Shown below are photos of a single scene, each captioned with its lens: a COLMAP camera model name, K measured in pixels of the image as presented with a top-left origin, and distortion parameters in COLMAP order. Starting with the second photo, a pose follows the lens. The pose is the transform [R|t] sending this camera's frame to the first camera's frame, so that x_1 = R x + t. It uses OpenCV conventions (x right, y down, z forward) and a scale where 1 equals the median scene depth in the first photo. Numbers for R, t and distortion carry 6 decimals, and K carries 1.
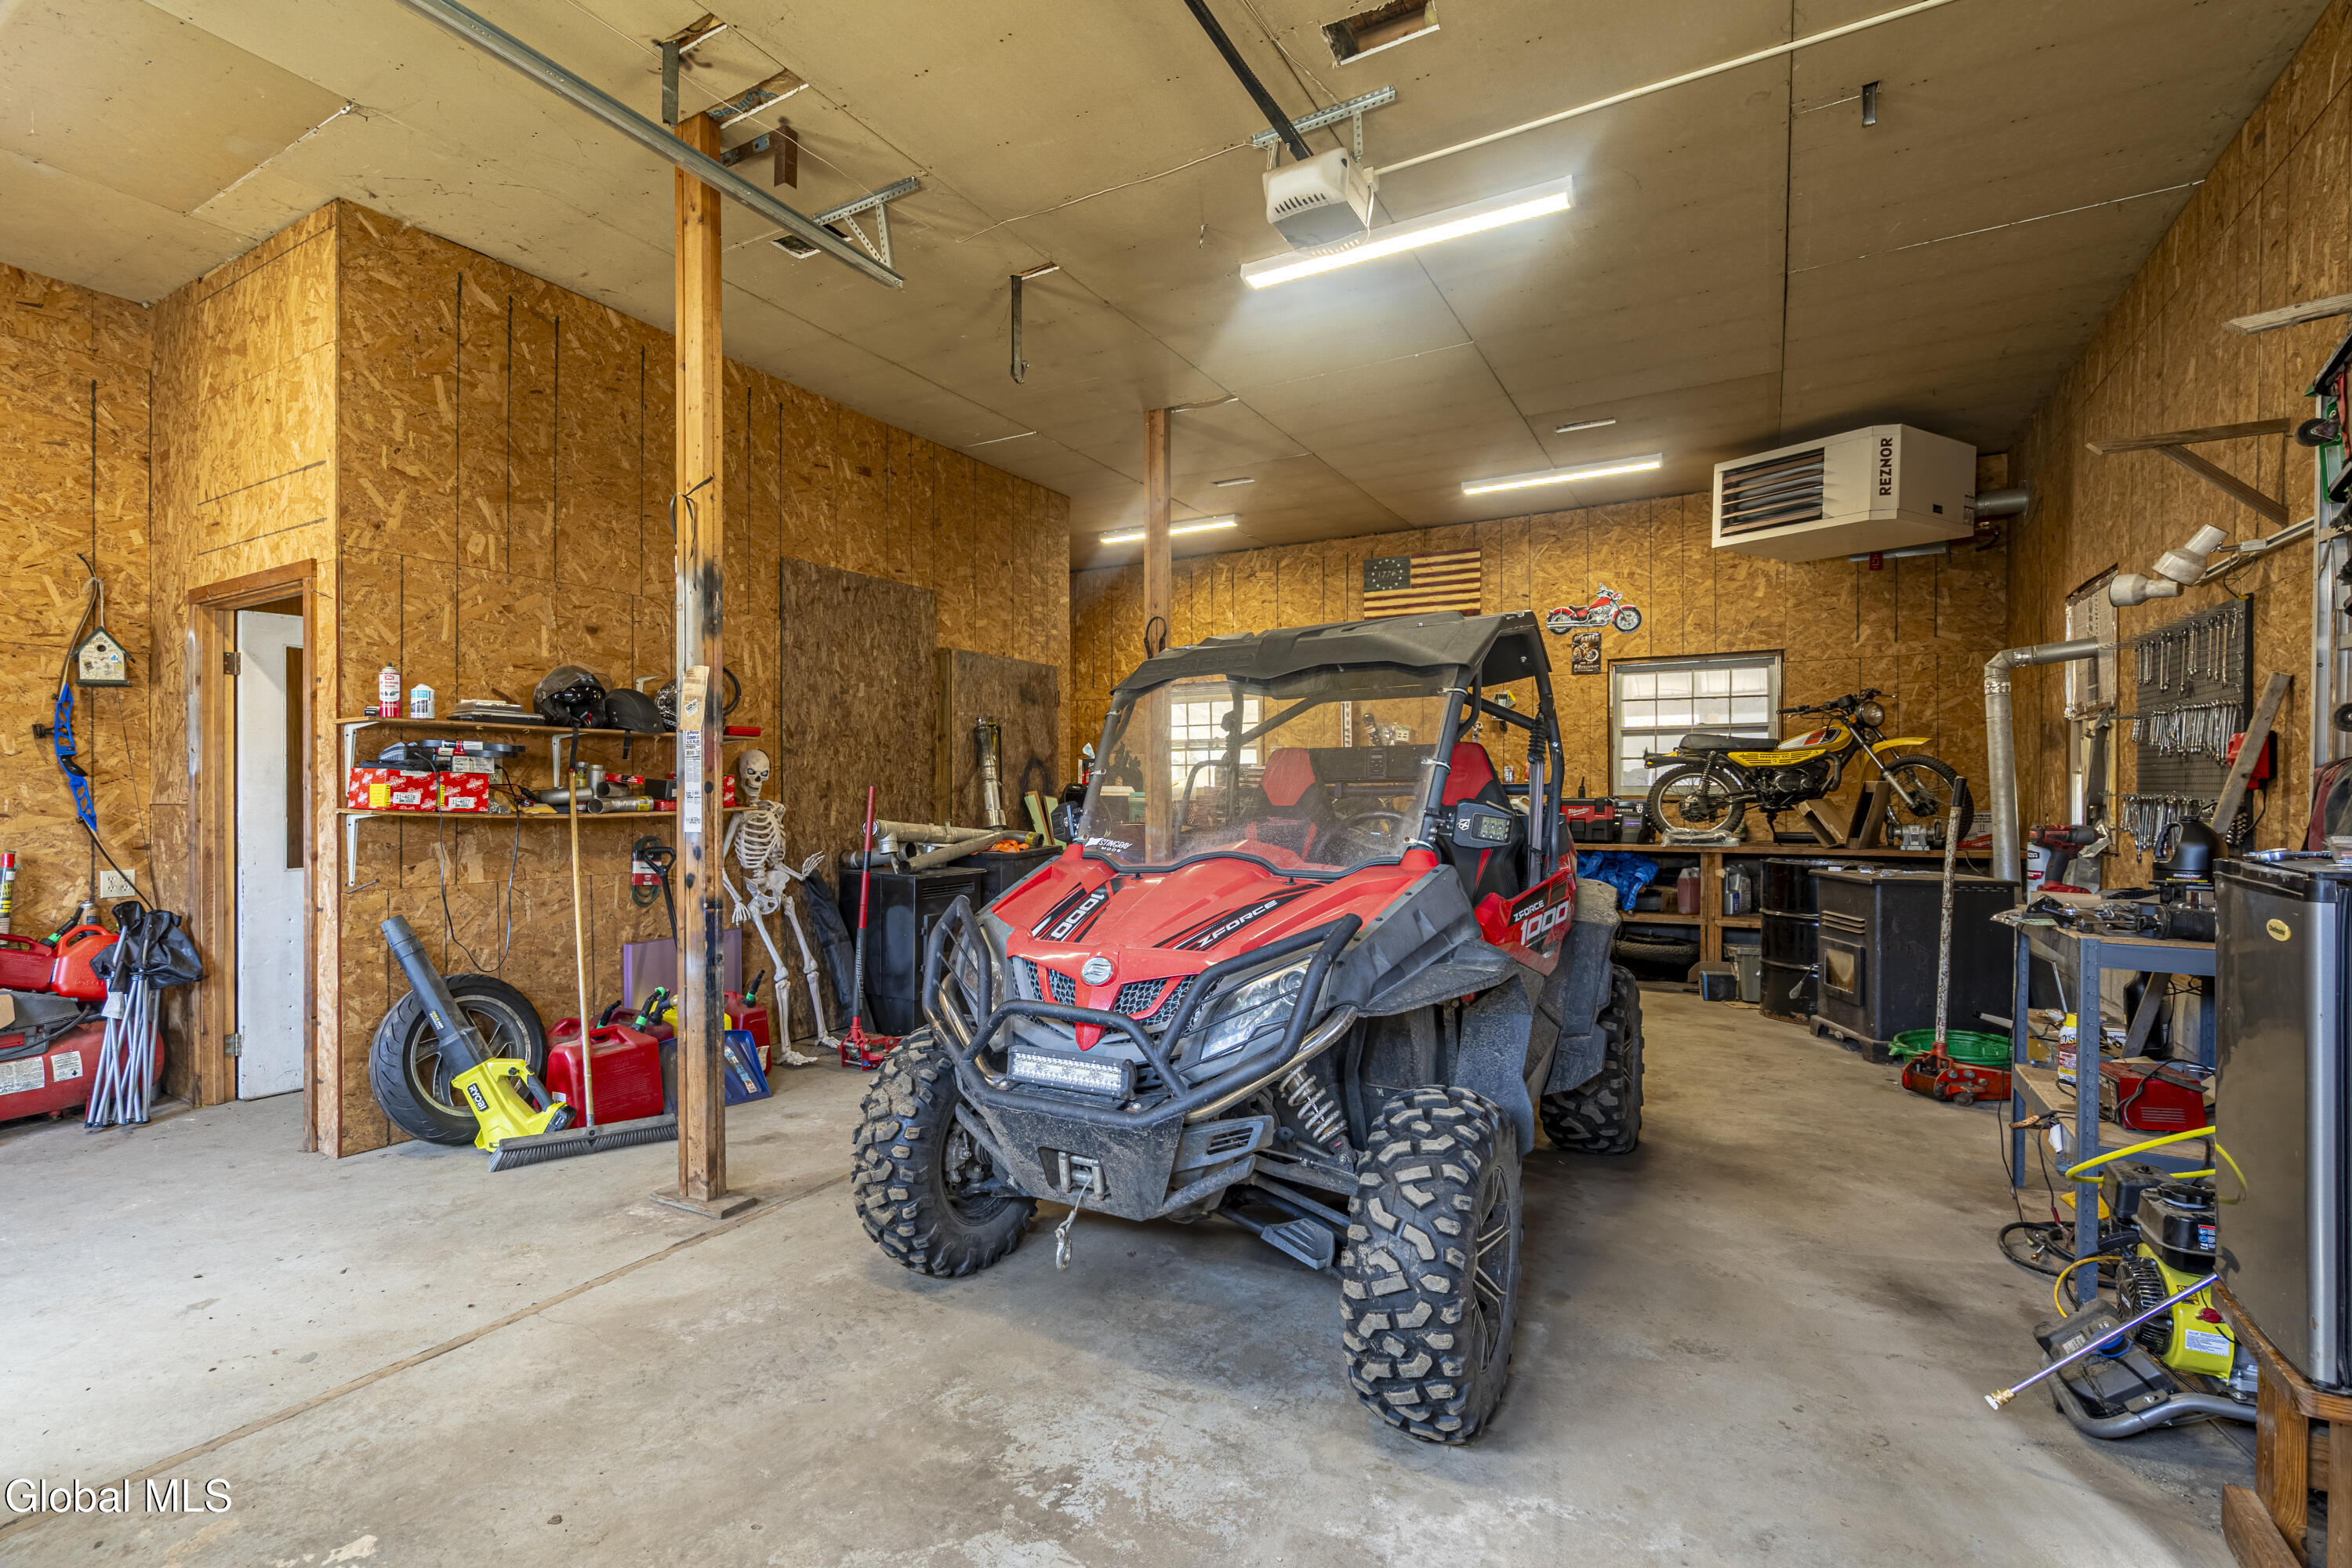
lens RADIAL K [[1115.7, 0, 1182.8], [0, 1115.7, 745.2], [0, 0, 1]] dist [-0.001625, 0.000072]
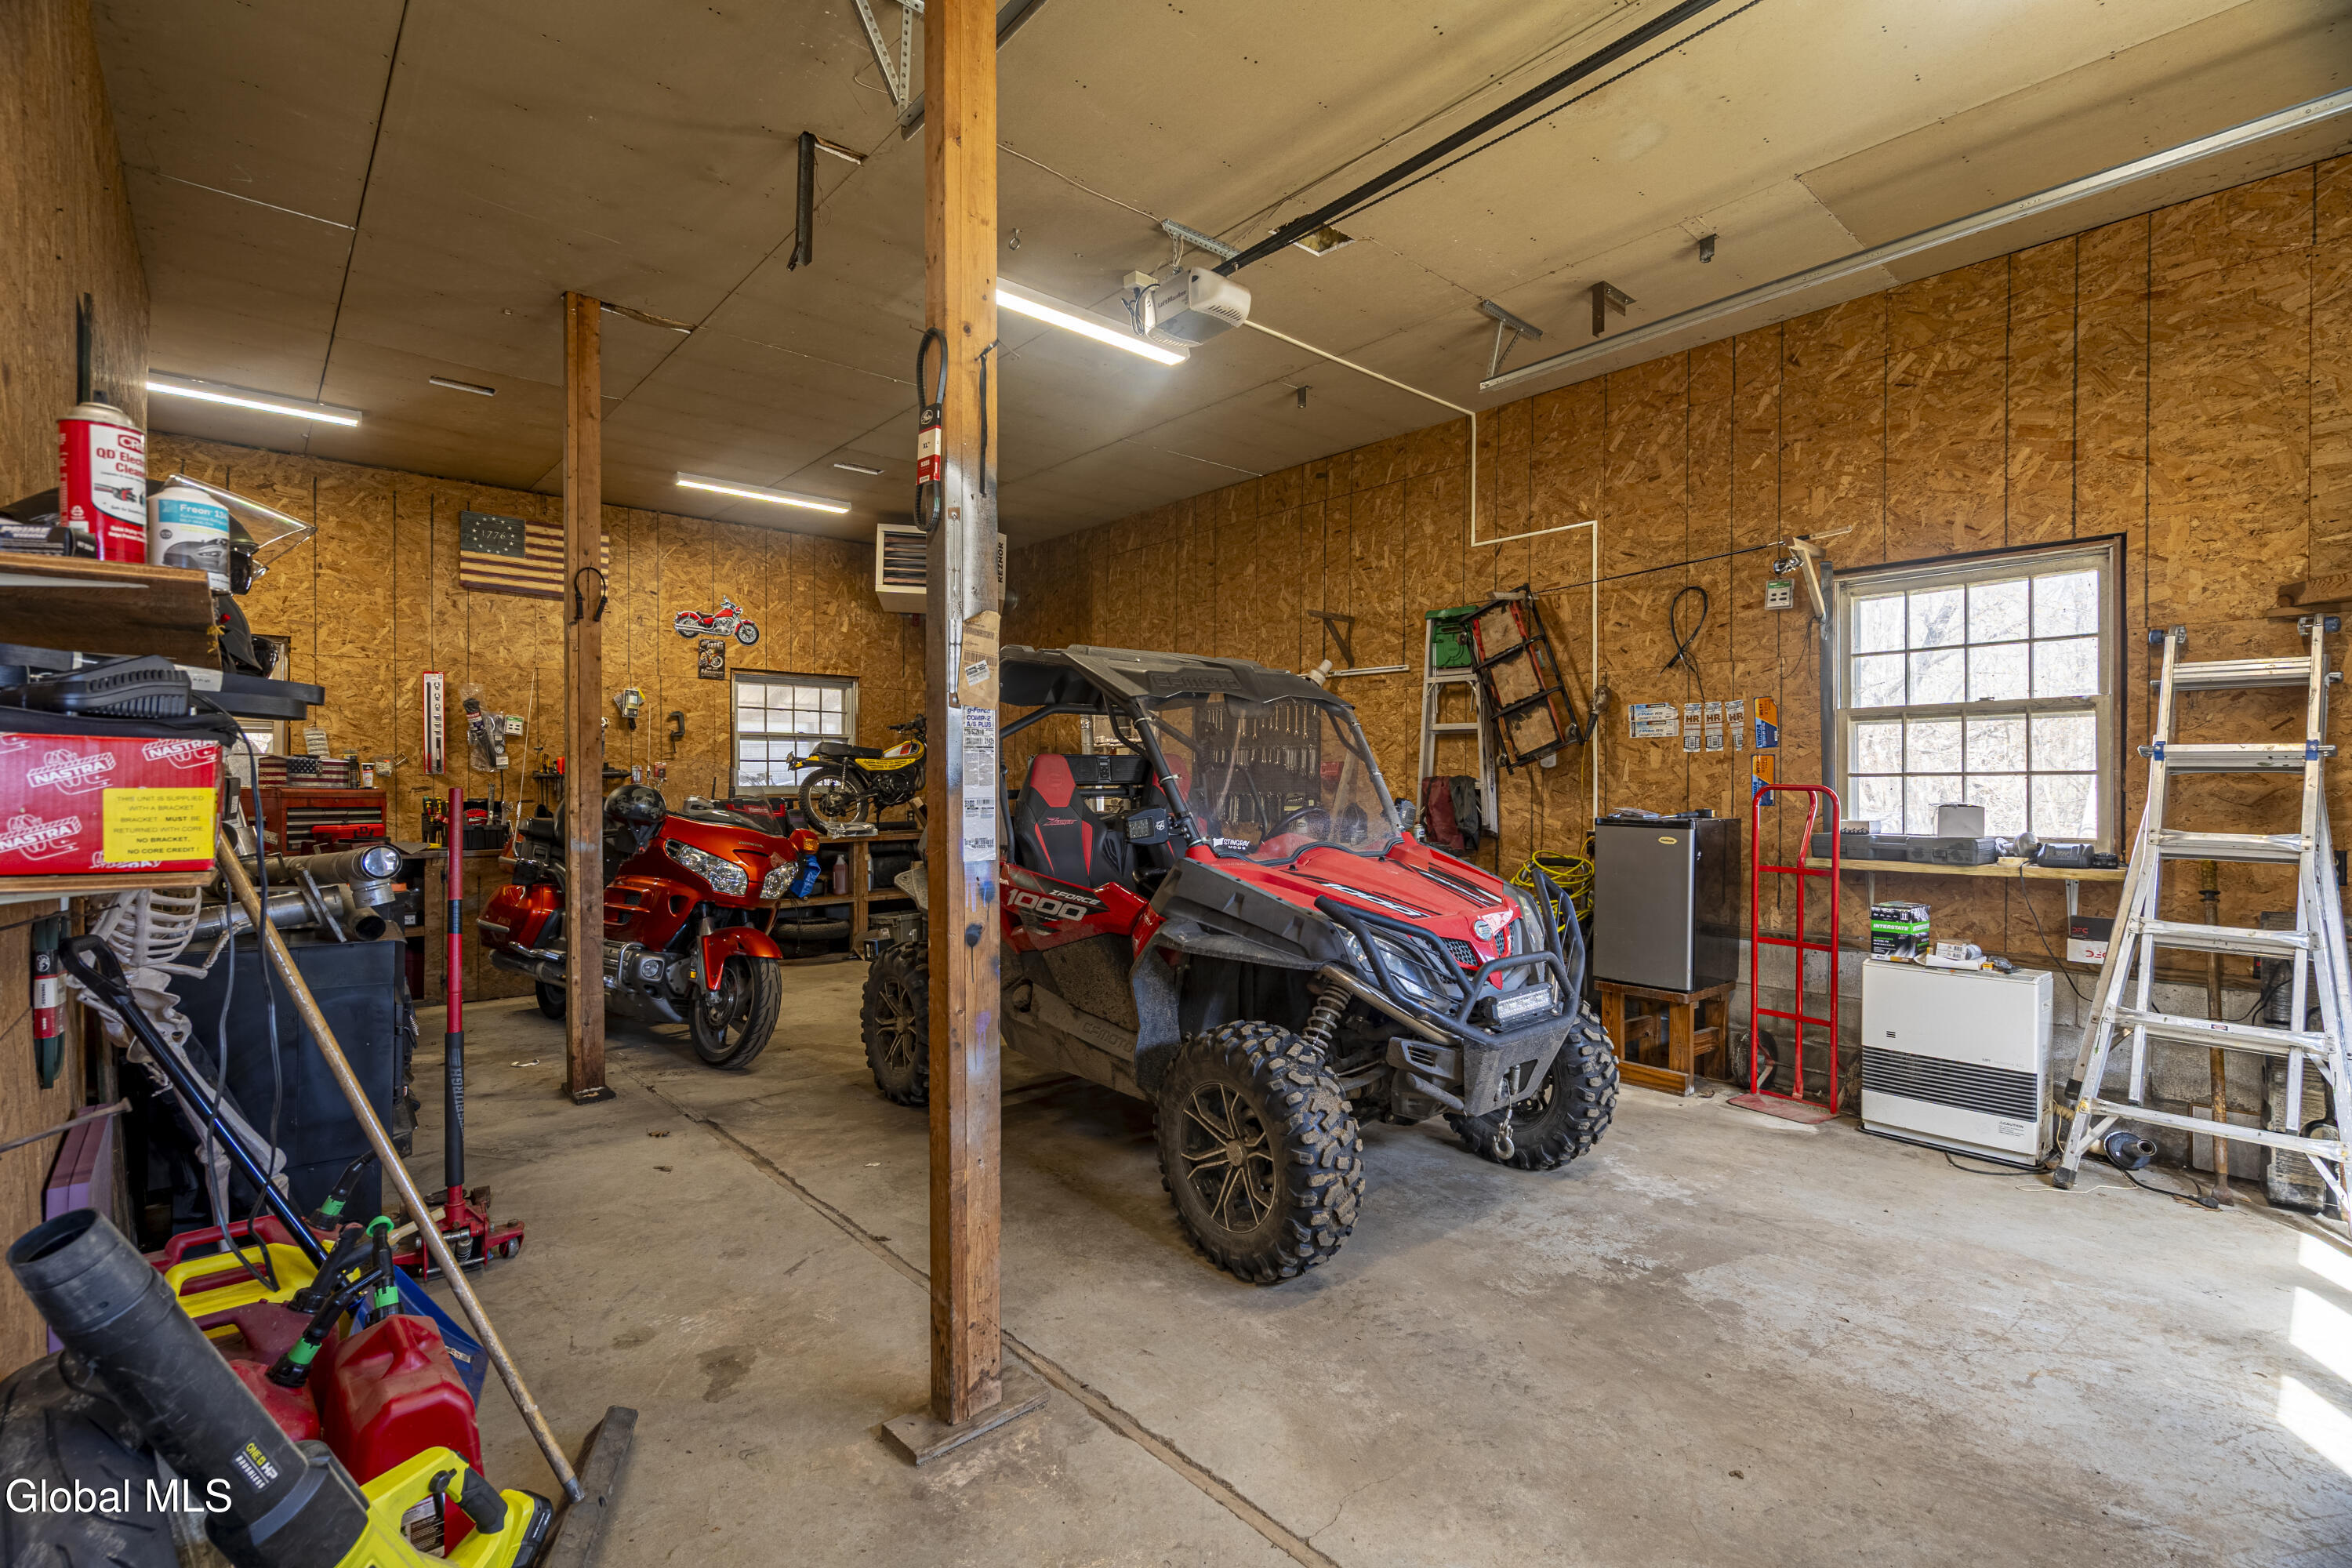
lens RADIAL K [[1006.3, 0, 1167.9], [0, 1006.3, 746.4], [0, 0, 1]] dist [-0.000455, -0.000009]
pose [[0.331395, 0.037130, 0.942761, -0.430742], [-0.037192, 0.998963, -0.026270, 0.009479], [-0.942759, -0.026357, 0.332432, 0.309640]]
